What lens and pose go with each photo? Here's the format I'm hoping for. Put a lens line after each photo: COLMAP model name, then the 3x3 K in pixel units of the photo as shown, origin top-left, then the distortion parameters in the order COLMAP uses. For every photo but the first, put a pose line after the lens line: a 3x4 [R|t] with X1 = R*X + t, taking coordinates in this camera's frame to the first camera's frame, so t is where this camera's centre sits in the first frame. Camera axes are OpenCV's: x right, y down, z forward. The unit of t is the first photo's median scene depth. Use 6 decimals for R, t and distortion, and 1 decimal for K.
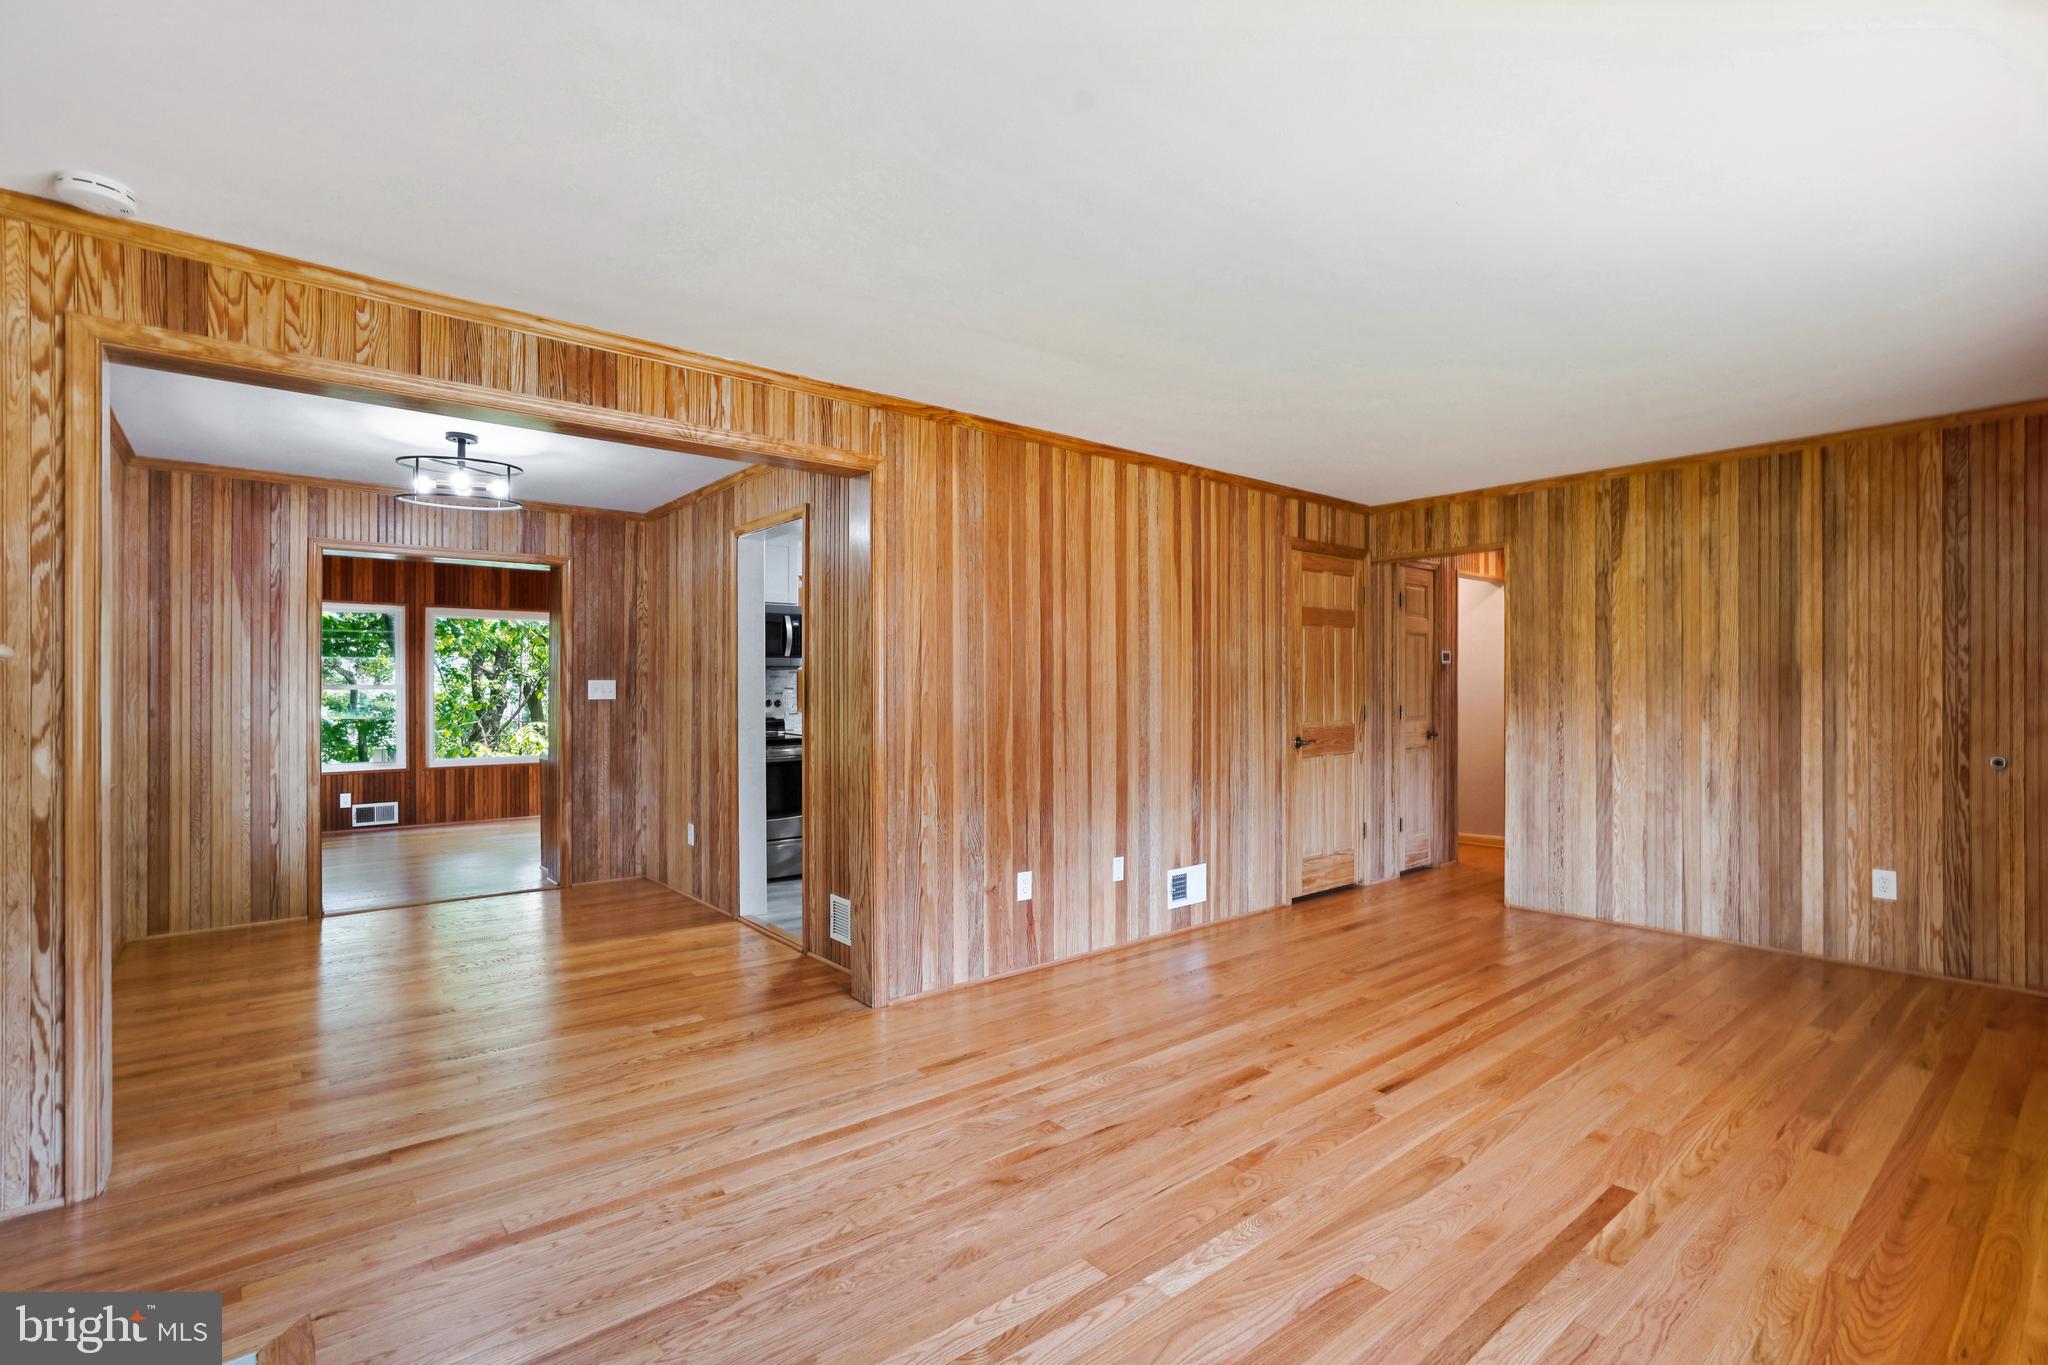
lens RADIAL K [[964.5, 0, 1035.5], [0, 964.5, 684.2], [0, 0, 1]] dist [-0.039177, 0.015131]
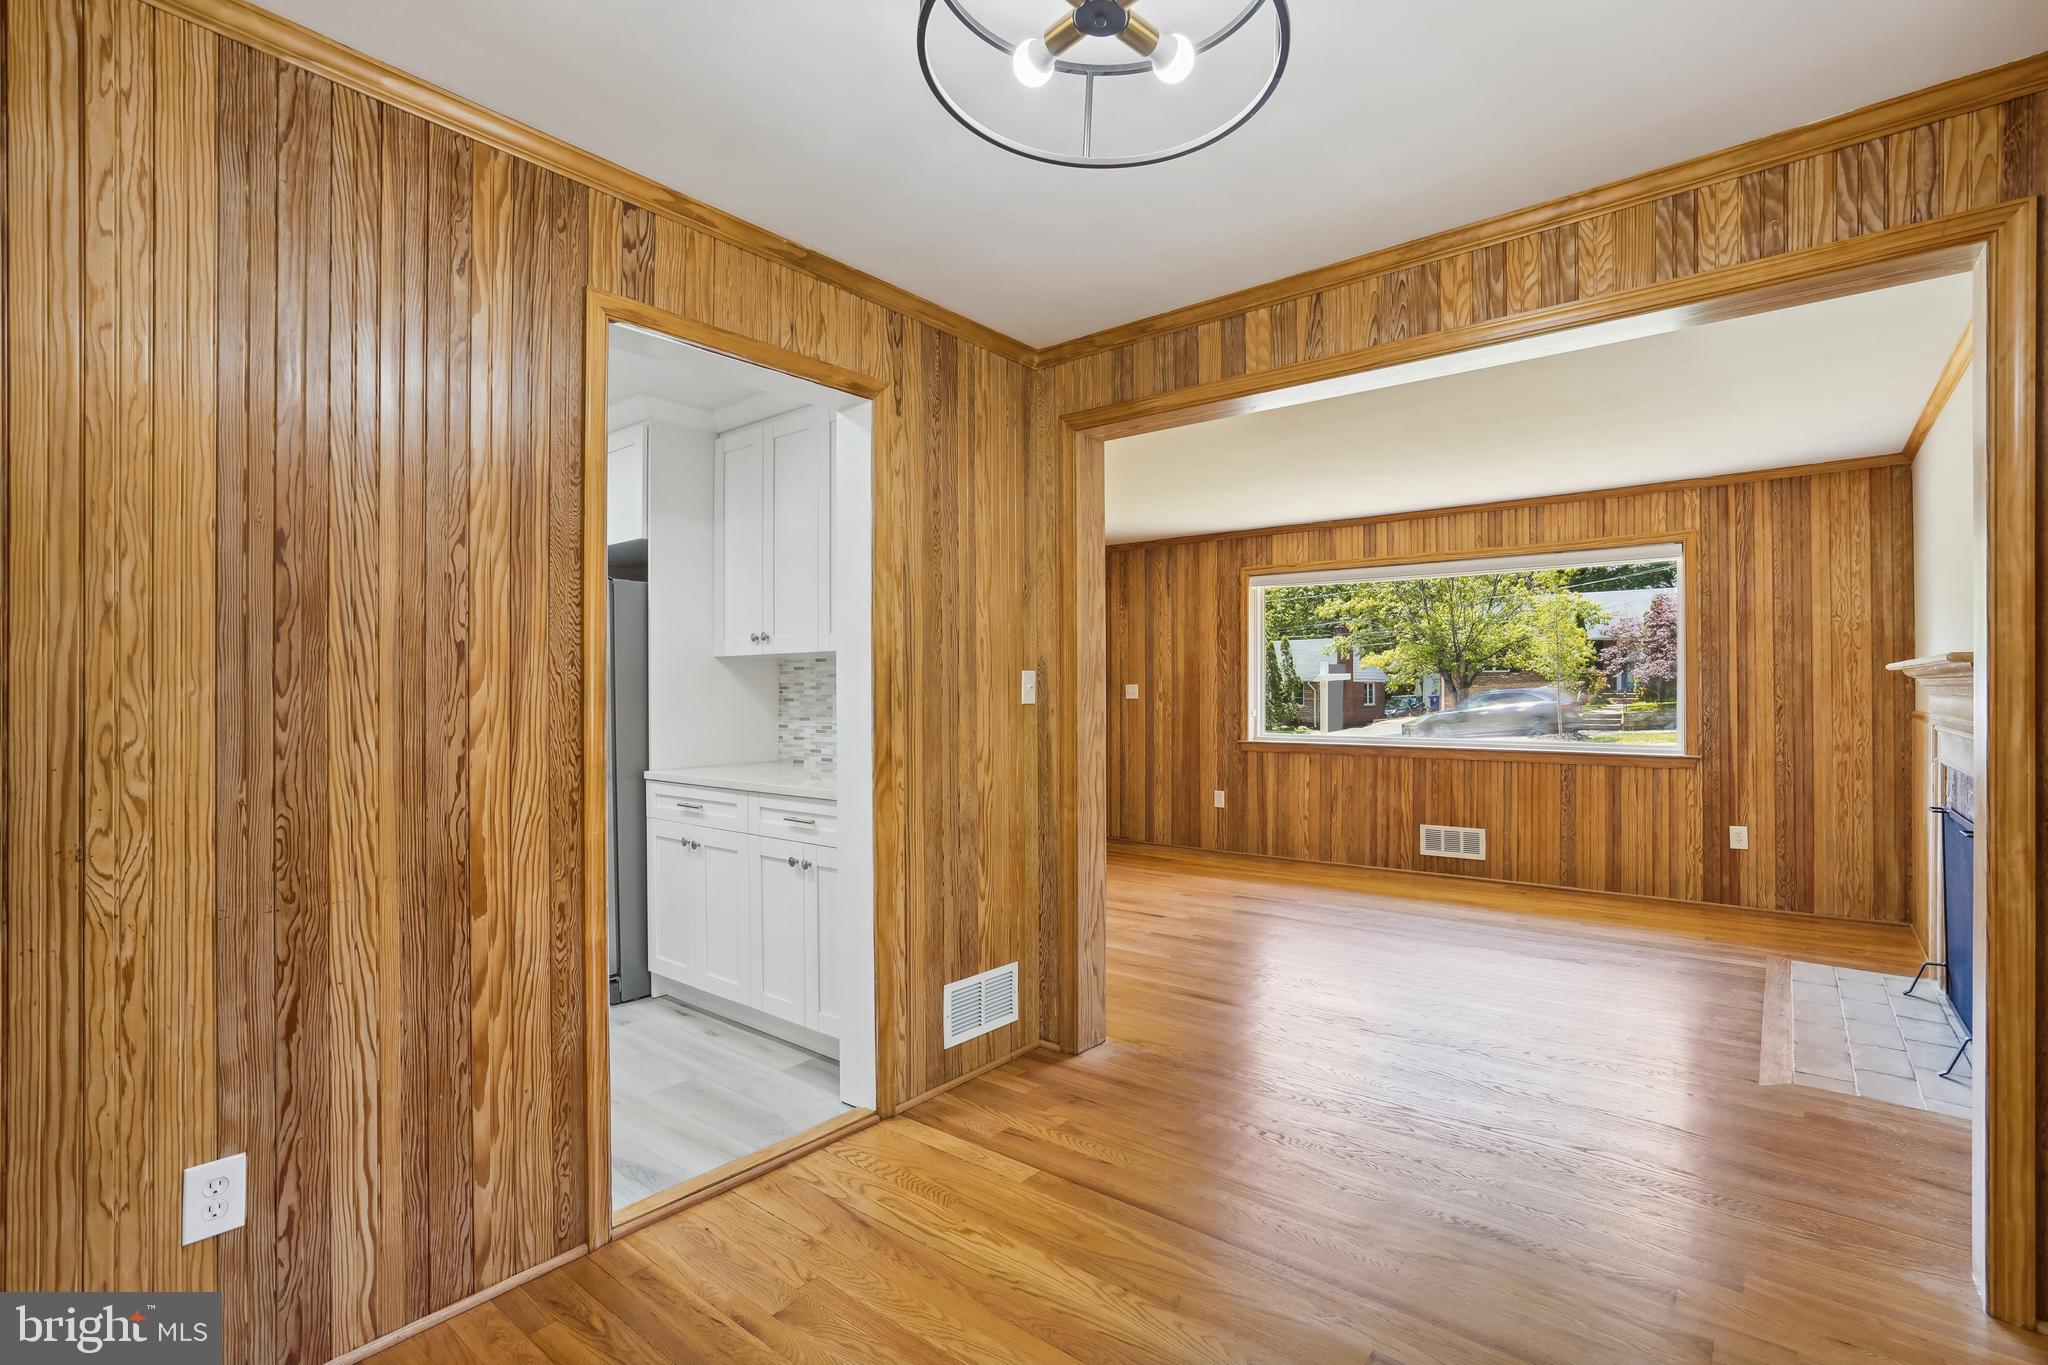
lens RADIAL K [[964.5, 0, 1028.2], [0, 964.5, 693.1], [0, 0, 1]] dist [-0.039177, 0.015131]
pose [[-0.195283, 0.003938, 0.980739, -0.814227], [0.003438, 0.999989, -0.003331, 0.010786], [-0.980741, 0.002721, -0.195294, 0.975309]]
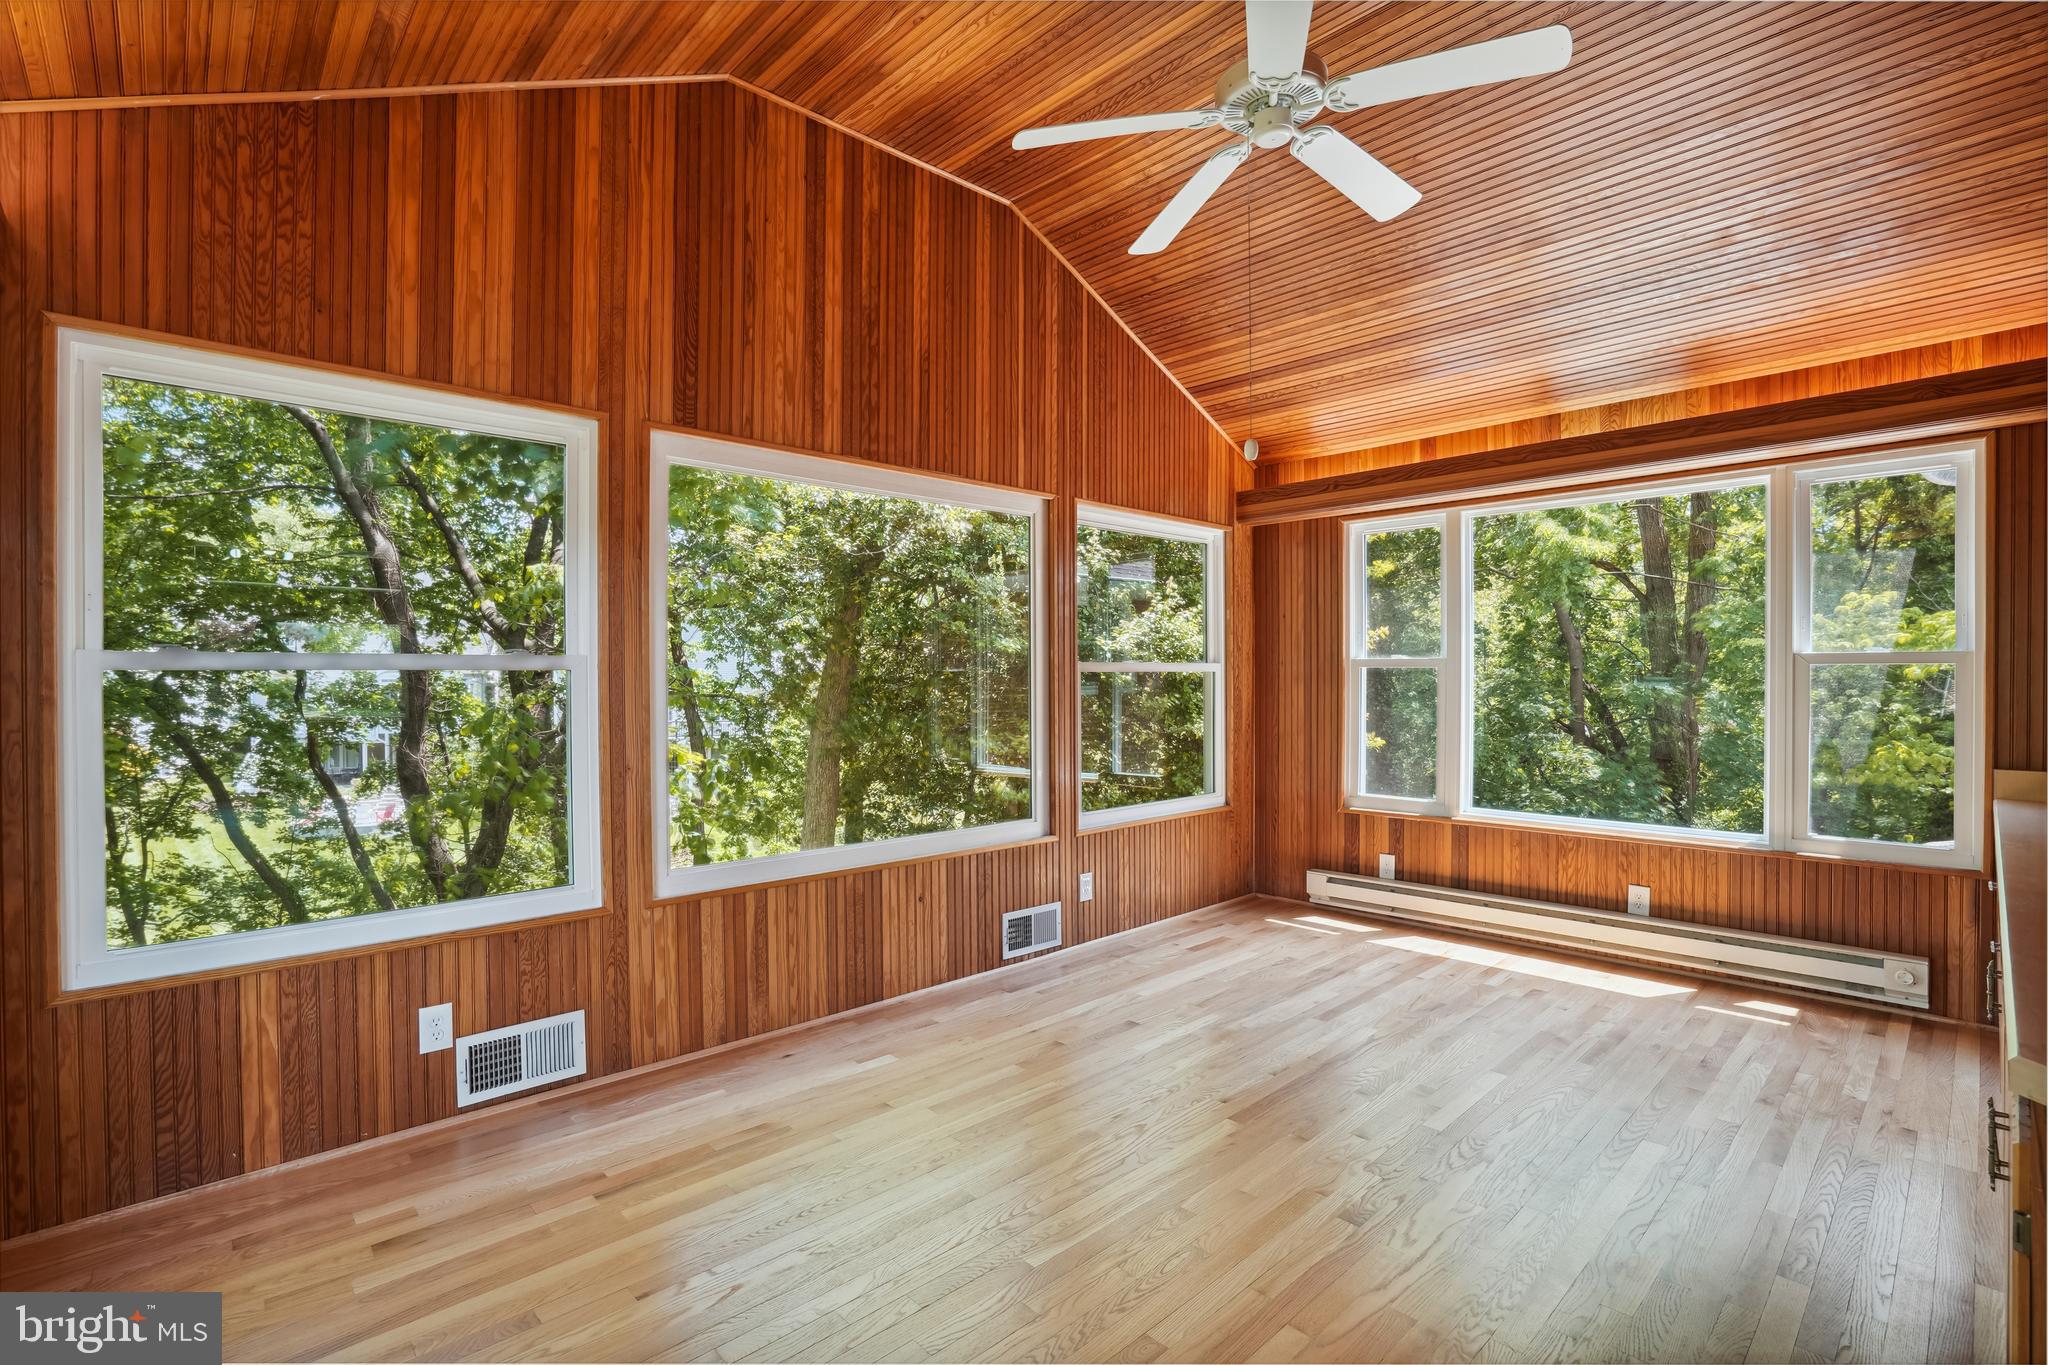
lens RADIAL K [[964.5, 0, 1019.2], [0, 964.5, 677.6], [0, 0, 1]] dist [-0.039177, 0.015131]
pose [[0.997686, 0.003111, 0.067923, -0.975139], [-0.003470, 0.999981, 0.005180, 0.010668], [-0.067906, -0.005404, 0.997677, 1.183559]]
